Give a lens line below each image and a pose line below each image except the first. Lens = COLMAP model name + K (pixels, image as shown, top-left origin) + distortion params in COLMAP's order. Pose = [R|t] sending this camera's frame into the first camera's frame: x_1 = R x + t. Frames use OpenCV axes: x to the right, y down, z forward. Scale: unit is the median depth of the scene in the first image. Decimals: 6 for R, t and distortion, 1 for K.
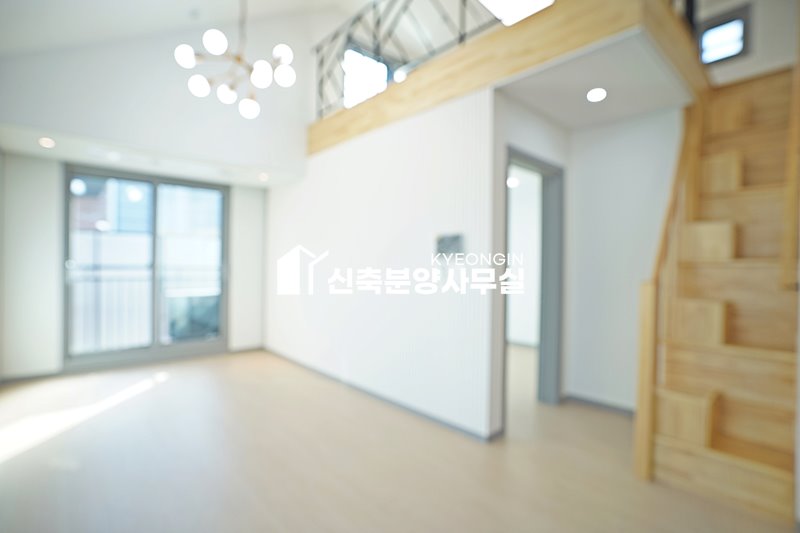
lens RADIAL K [[395.4, 0, 398.9], [0, 395.4, 267.7], [0, 0, 1]] dist [-0.091852, 0.044653]
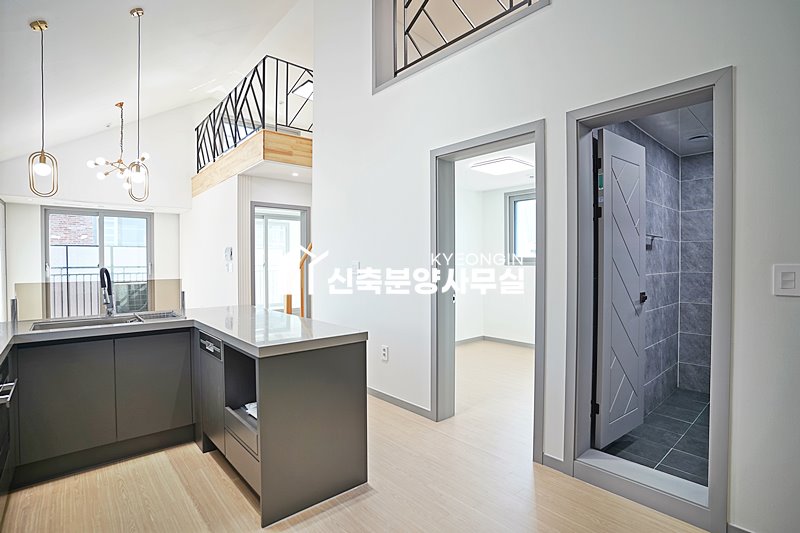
lens RADIAL K [[395.4, 0, 398.9], [0, 395.4, 267.7], [0, 0, 1]] dist [-0.091852, 0.044653]
pose [[0.999617, -0.013769, -0.024022, 0.657648], [0.014044, 0.999838, 0.011301, 0.000784], [0.023862, -0.011634, 0.999648, -0.575947]]
